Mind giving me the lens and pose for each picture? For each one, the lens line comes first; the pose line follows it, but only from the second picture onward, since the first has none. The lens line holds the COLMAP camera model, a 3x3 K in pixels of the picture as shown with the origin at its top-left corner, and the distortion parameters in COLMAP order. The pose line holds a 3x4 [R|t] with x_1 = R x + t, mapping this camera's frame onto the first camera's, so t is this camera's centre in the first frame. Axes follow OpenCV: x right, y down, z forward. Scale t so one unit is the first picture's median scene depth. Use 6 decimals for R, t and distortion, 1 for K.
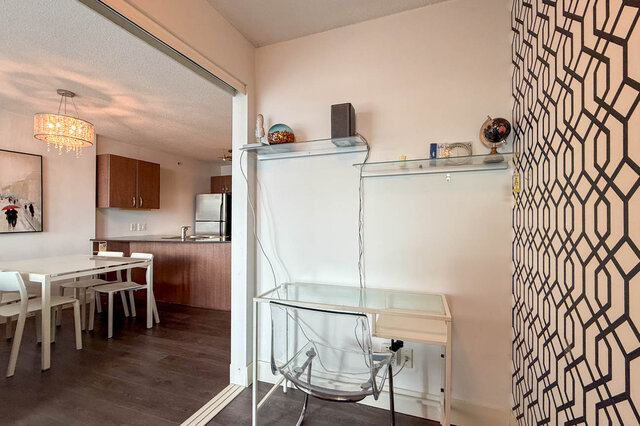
lens RADIAL K [[262.8, 0, 344.9], [0, 262.8, 216.8], [0, 0, 1]] dist [0.000397, 0.000109]
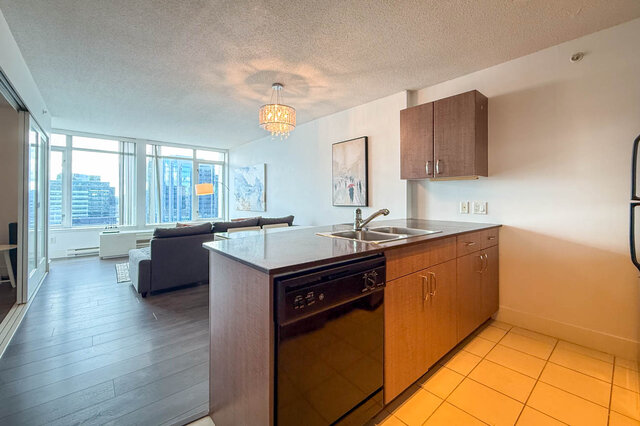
lens RADIAL K [[260.0, 0, 312.9], [0, 260.0, 196.8], [0, 0, 1]] dist [-0.000009, 0.000029]
pose [[-0.519174, 0.001953, -0.854666, -0.128506], [0.007343, 0.999971, -0.002176, 0.016858], [0.854637, -0.007406, -0.519173, 1.369842]]
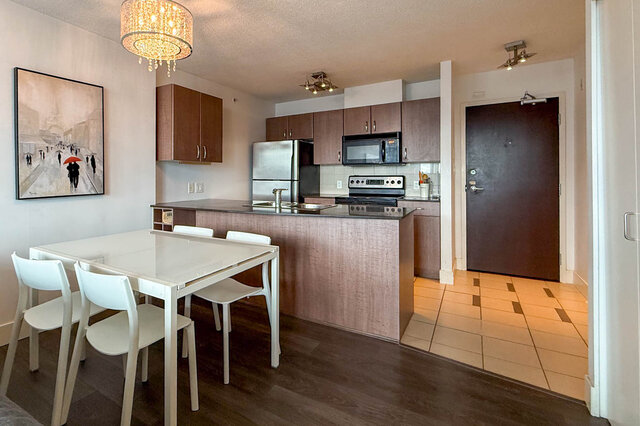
lens RADIAL K [[319.5, 0, 274.9], [0, 319.5, 177.9], [0, 0, 1]] dist [0.001791, 0.000127]
pose [[0.969281, 0.004960, -0.245907, -0.493293], [-0.002225, 0.999933, 0.011397, 0.001162], [0.245947, -0.010499, 0.969226, 0.278800]]
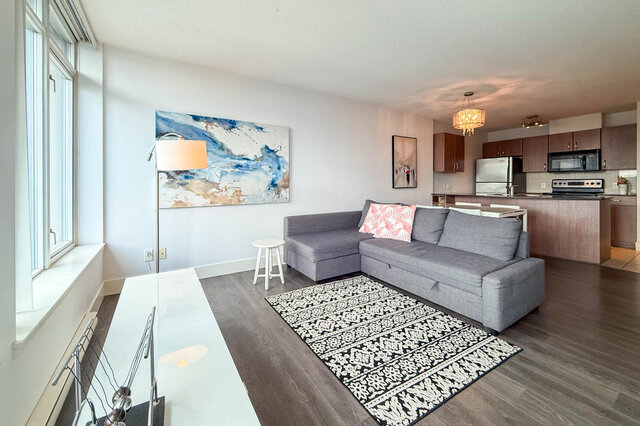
lens RADIAL K [[257.6, 0, 326.9], [0, 257.6, 184.5], [0, 0, 1]] dist [0.000806, 0.000038]
pose [[0.776179, 0.008793, -0.630451, -0.605484], [-0.001037, 0.999919, 0.012668, 0.020047], [0.630512, -0.009179, 0.776126, -0.513786]]
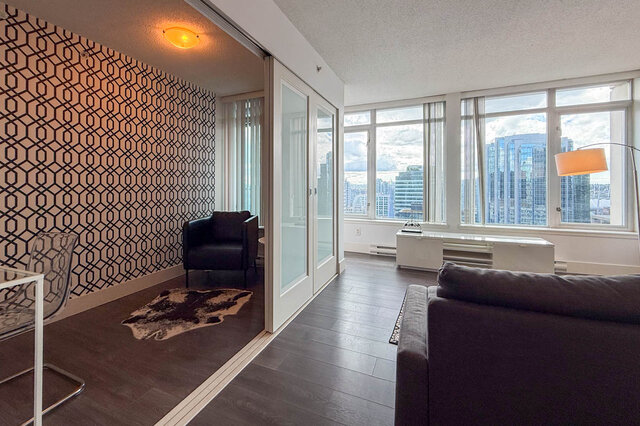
lens RADIAL K [[273.4, 0, 308.2], [0, 273.4, 184.1], [0, 0, 1]] dist [0.000772, 0.000003]
pose [[-0.994632, 0.011500, 0.102839, -0.506204], [0.010008, 0.999837, -0.015009, 0.028775], [-0.102995, -0.013900, -0.994585, 0.746690]]
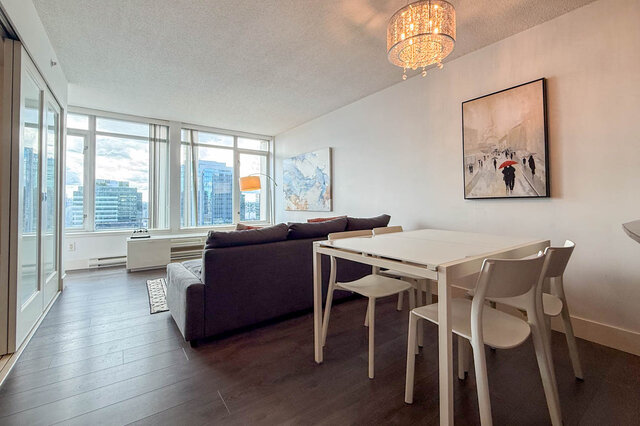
lens RADIAL K [[271.2, 0, 308.0], [0, 271.2, 198.2], [0, 0, 1]] dist [-0.000209, -0.000103]
pose [[-0.602989, -0.004194, -0.797739, -0.285502], [0.012701, 0.999809, -0.014857, 0.061415], [0.797649, -0.019091, -0.602820, 0.935564]]
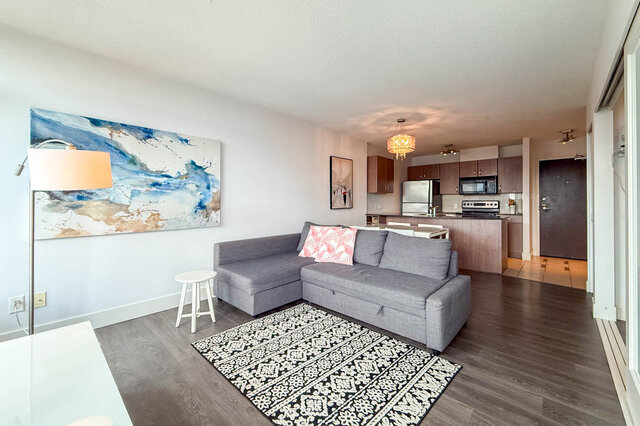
lens RADIAL K [[258.2, 0, 322.6], [0, 258.2, 201.3], [0, 0, 1]] dist [0.000661, 0.000096]
pose [[0.908215, 0.009239, -0.418403, -0.666948], [-0.007380, 0.999954, 0.006061, 0.007636], [0.418440, -0.002416, 0.908241, -0.484226]]
